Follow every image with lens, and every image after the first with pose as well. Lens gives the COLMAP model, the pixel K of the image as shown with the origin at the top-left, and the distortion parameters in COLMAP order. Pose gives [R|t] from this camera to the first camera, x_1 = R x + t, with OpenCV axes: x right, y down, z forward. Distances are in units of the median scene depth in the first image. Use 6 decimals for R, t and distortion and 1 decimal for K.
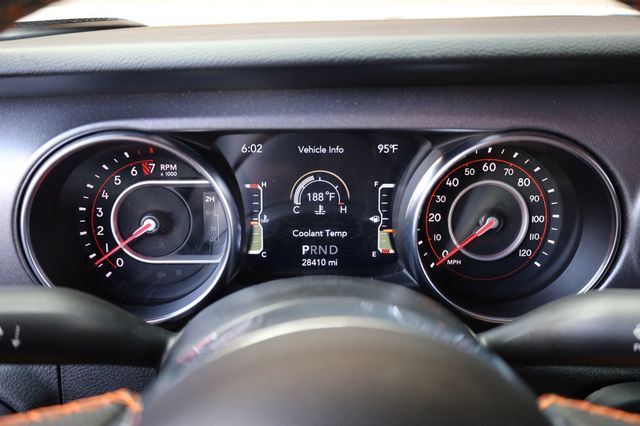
lens RADIAL K [[545.4, 0, 319.2], [0, 545.4, 214.9], [0, 0, 1]] dist [0.004947, 0.004607]
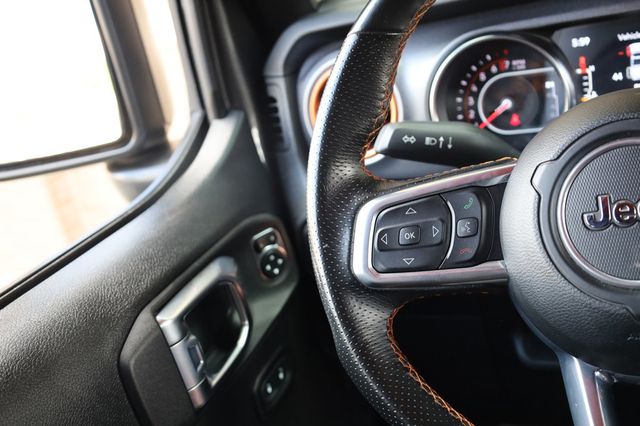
lens RADIAL K [[749.4, 0, 322.2], [0, 749.4, 214.4], [0, 0, 1]] dist [-0.010167, 0.000000]
pose [[0.894258, -0.040714, -0.445695, 0.110311], [0.032211, 0.999126, -0.026642, 0.333669], [0.446391, 0.009468, 0.894788, -0.926208]]
